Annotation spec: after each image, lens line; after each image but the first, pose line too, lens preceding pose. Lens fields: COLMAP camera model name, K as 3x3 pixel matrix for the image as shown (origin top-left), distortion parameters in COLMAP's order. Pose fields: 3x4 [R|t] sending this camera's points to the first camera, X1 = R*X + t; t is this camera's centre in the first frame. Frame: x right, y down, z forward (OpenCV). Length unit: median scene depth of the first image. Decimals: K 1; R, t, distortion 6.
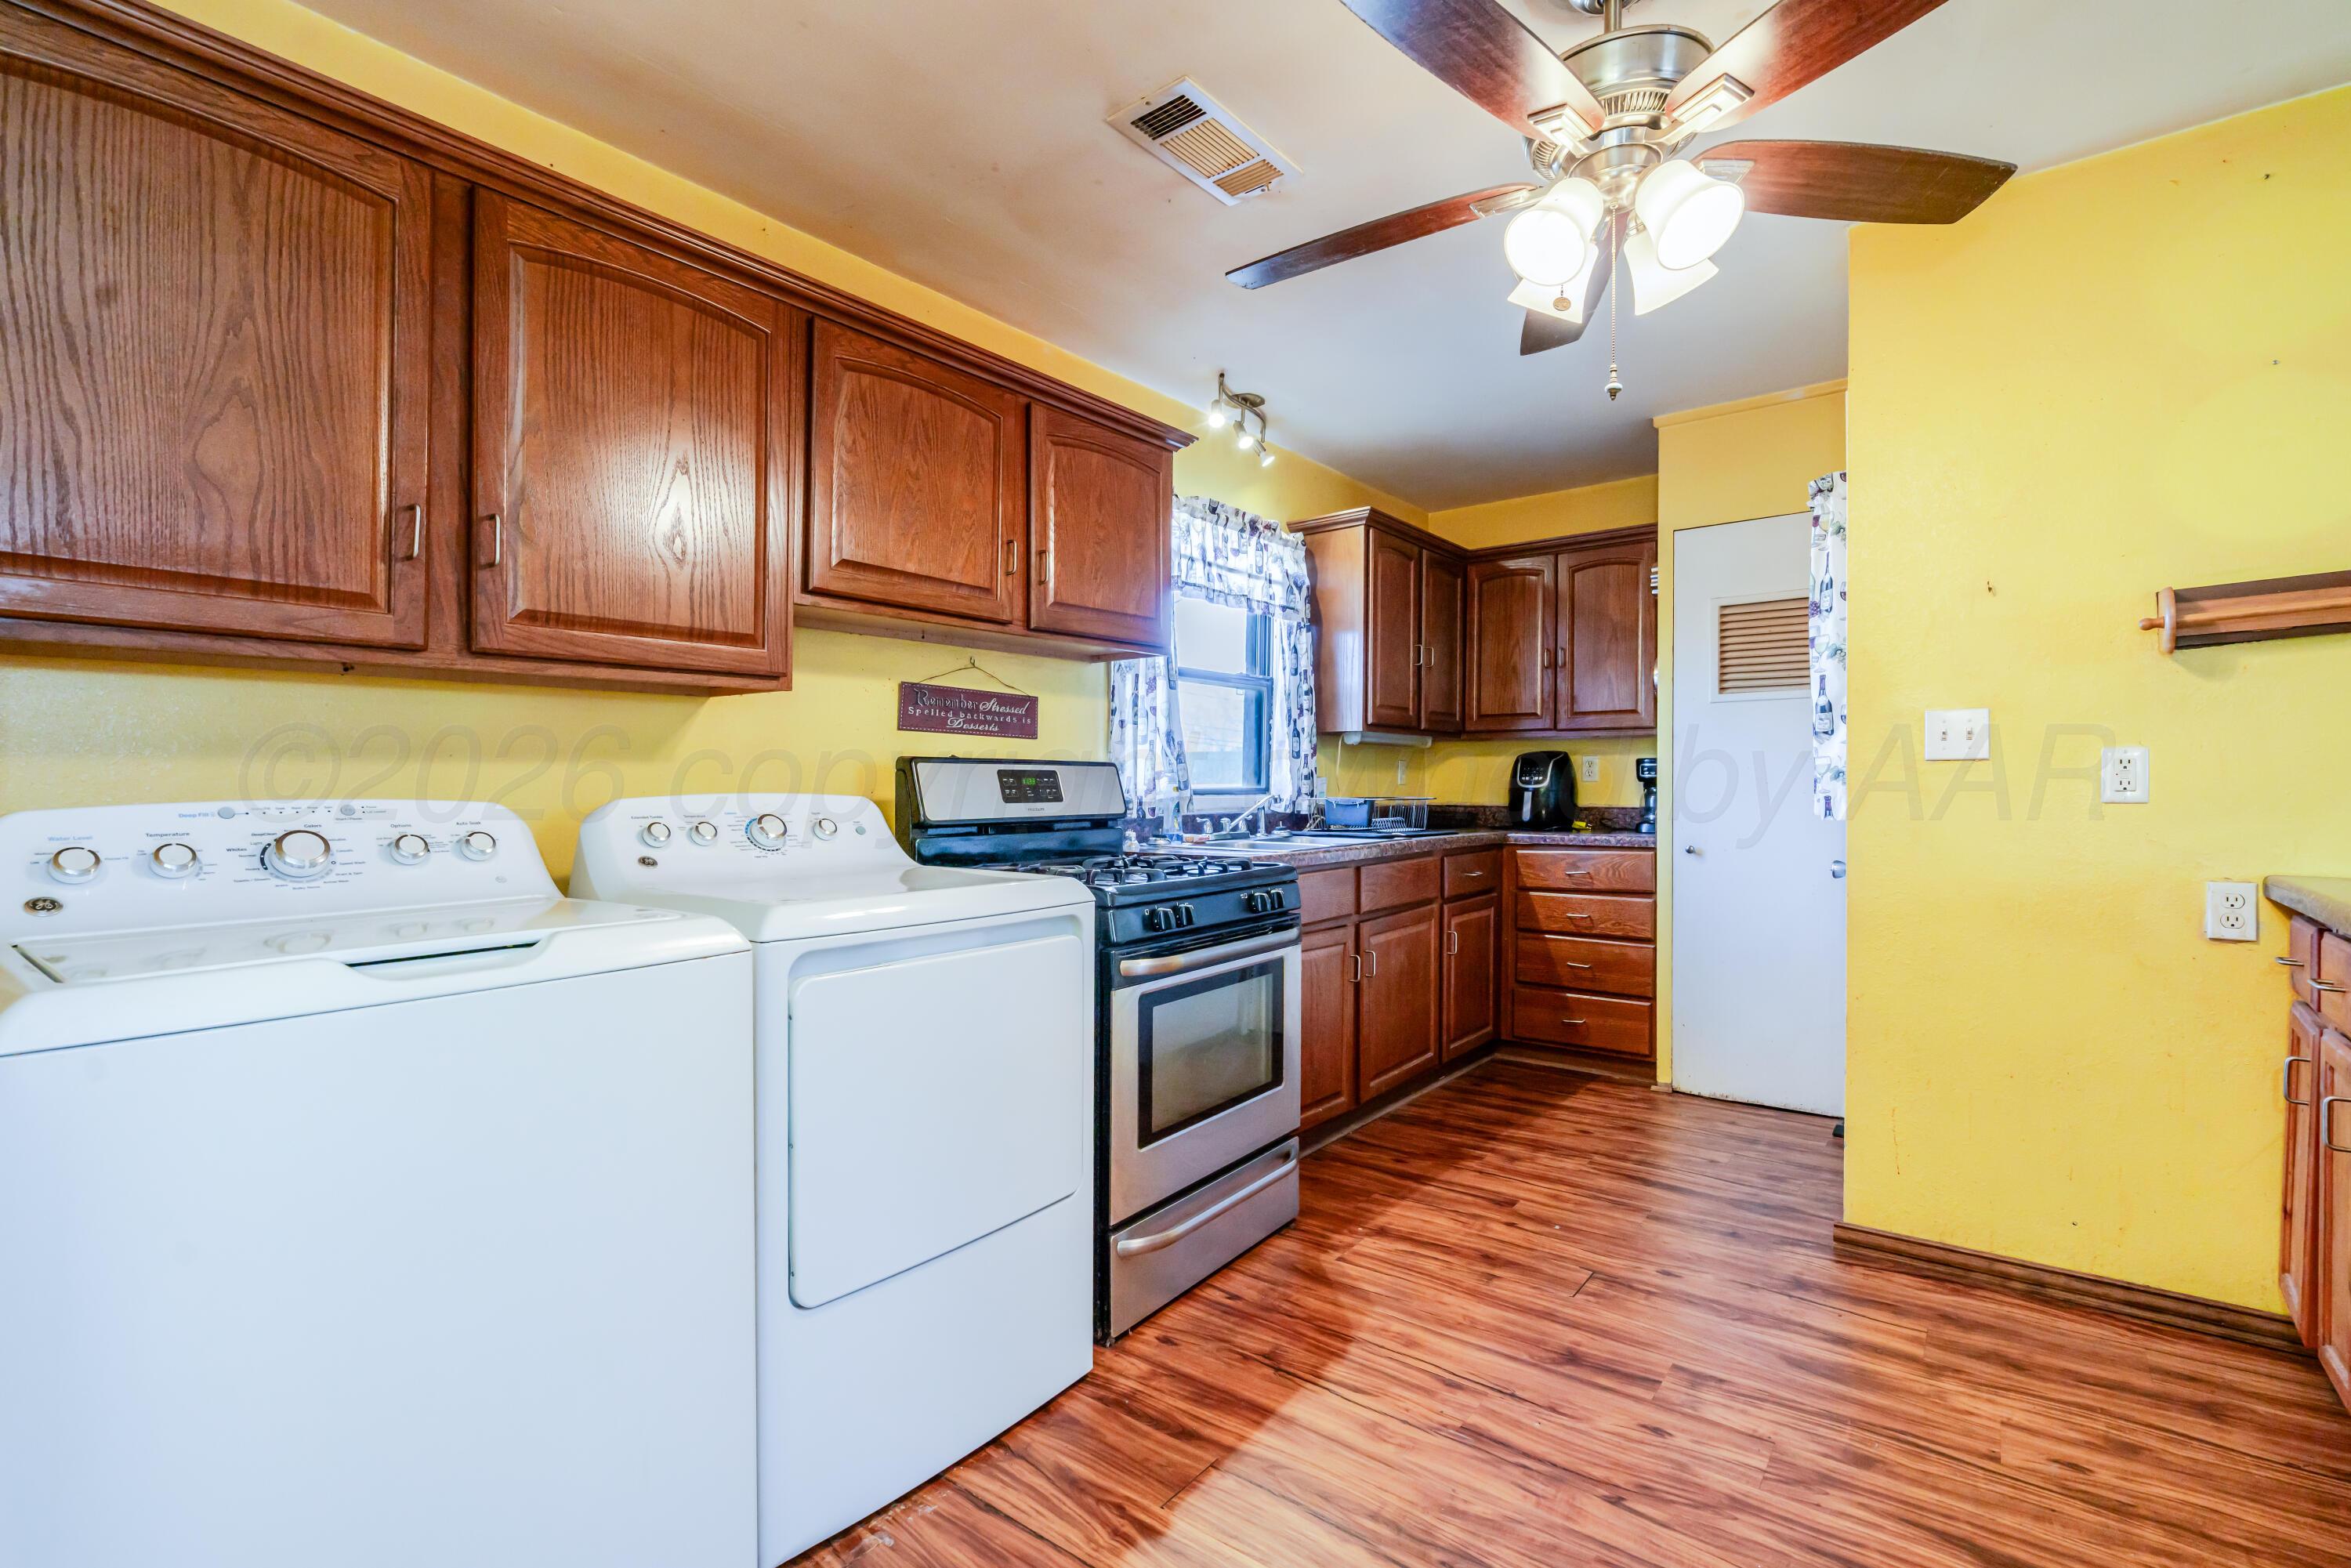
lens RADIAL K [[1074.2, 0, 1184.6], [0, 1074.2, 795.6], [0, 0, 1]] dist [-0.003860, 0.000693]
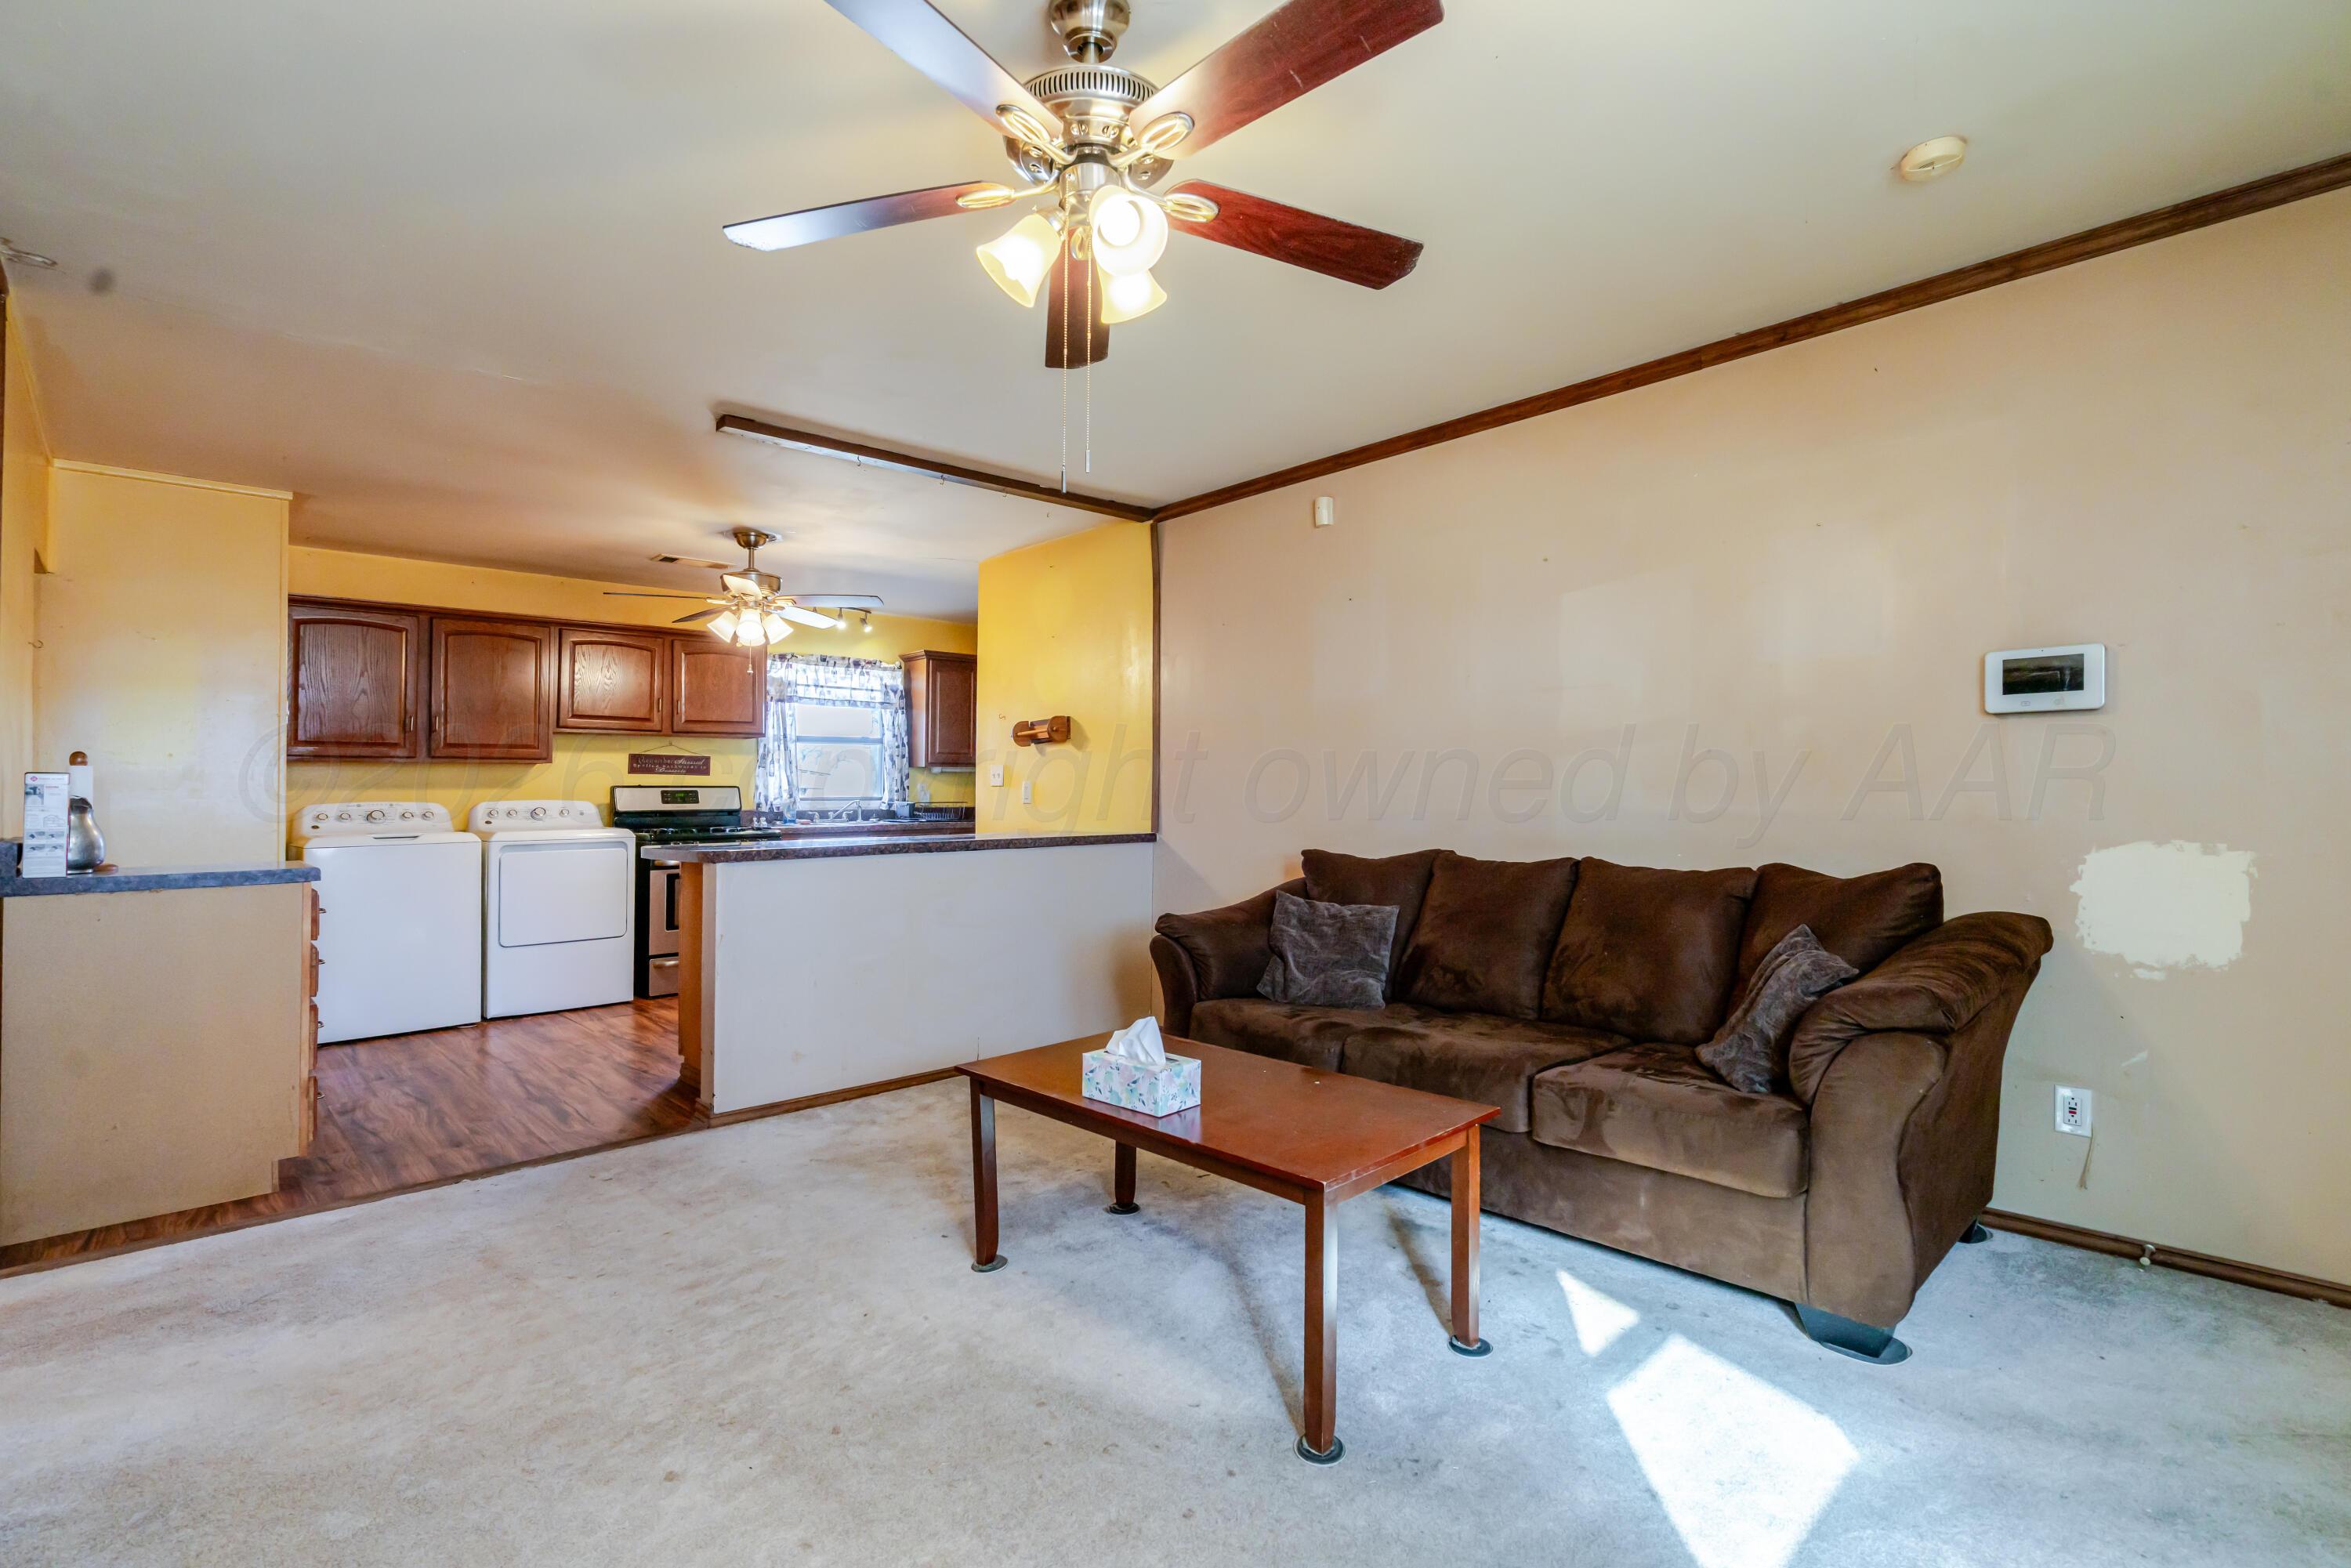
lens RADIAL K [[1074.2, 0, 1170.1], [0, 1074.2, 795.1], [0, 0, 1]] dist [-0.003860, 0.000693]
pose [[0.988736, -0.003086, -0.149636, 1.216974], [0.001853, 0.999963, -0.008376, 0.008558], [0.149656, 0.008004, 0.988706, -1.122045]]
